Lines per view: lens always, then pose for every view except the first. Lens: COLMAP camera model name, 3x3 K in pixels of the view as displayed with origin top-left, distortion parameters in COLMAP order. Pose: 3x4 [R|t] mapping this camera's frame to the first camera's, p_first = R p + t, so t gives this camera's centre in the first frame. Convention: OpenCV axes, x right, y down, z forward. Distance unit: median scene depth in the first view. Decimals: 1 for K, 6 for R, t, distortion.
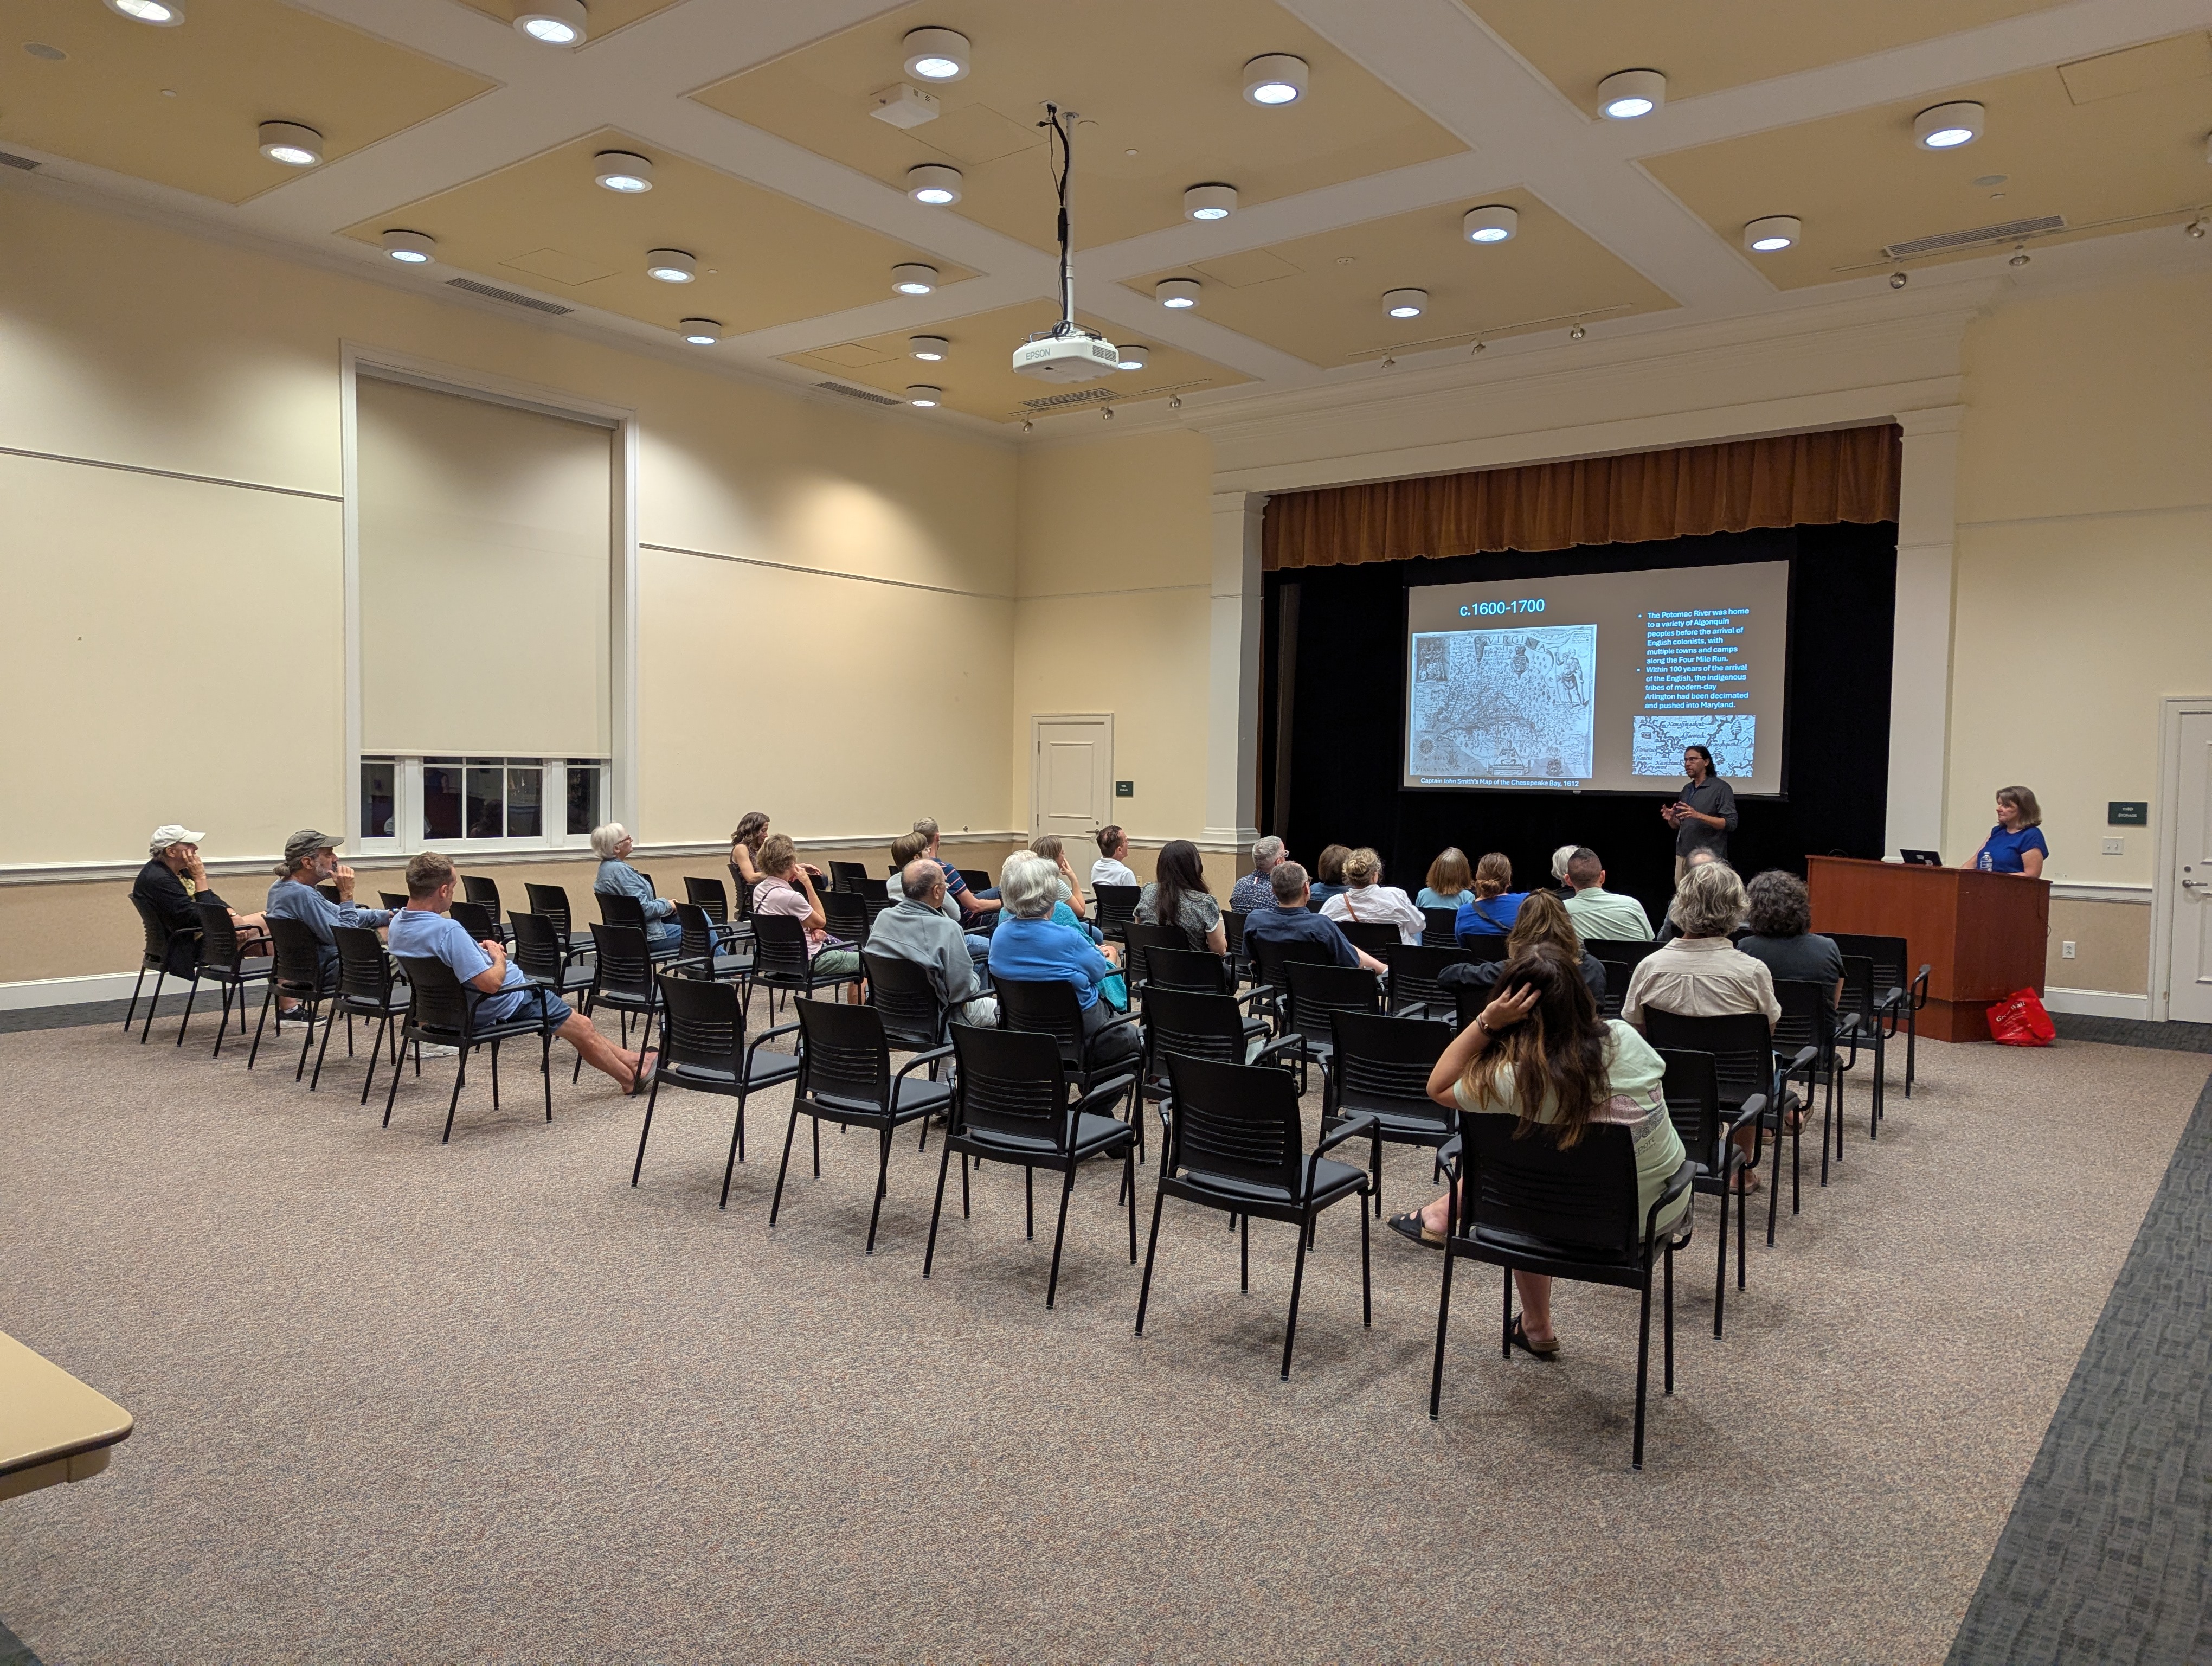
lens RADIAL K [[1573.6, 0, 1112.7], [0, 1573.6, 846.0], [0, 0, 1]] dist [0.040280, -0.001165]
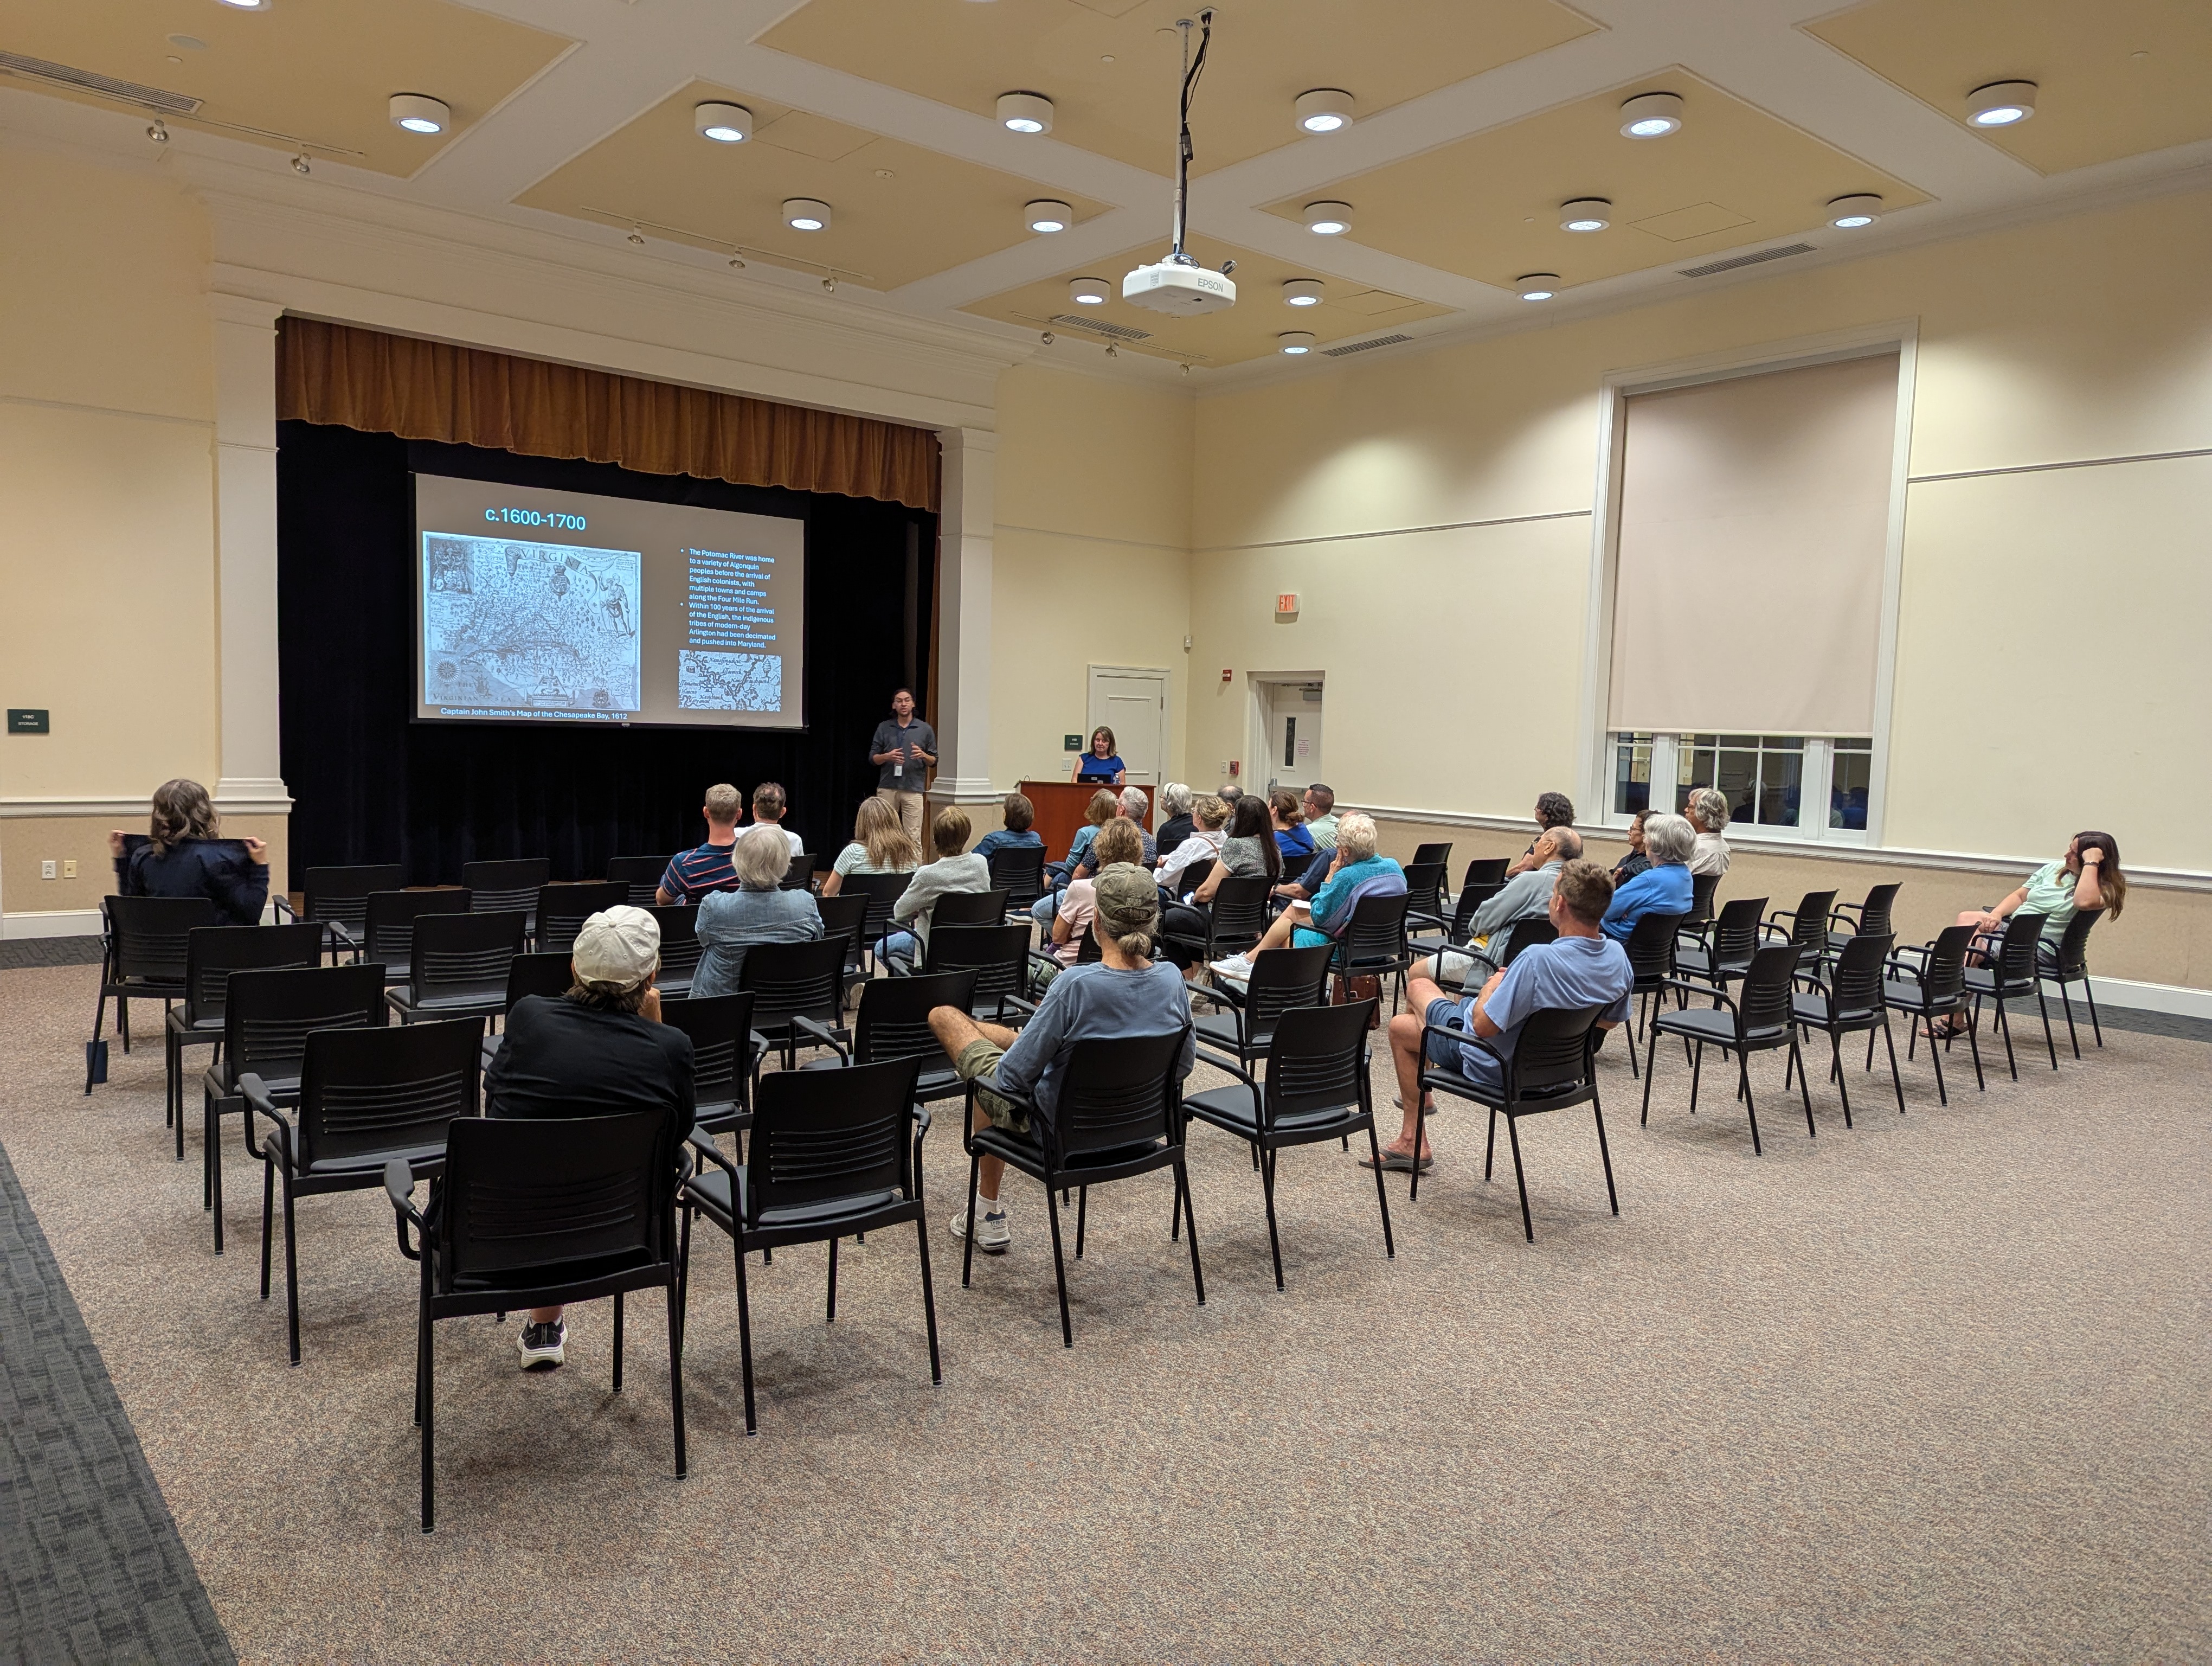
lens RADIAL K [[1573.6, 0, 1112.3], [0, 1573.6, 822.3], [0, 0, 1]] dist [0.040280, -0.001165]
pose [[0.218483, -0.069623, 0.973354, -0.601414], [0.021816, 0.997551, 0.066457, -0.033478], [-0.975597, 0.006715, 0.219467, 0.513155]]
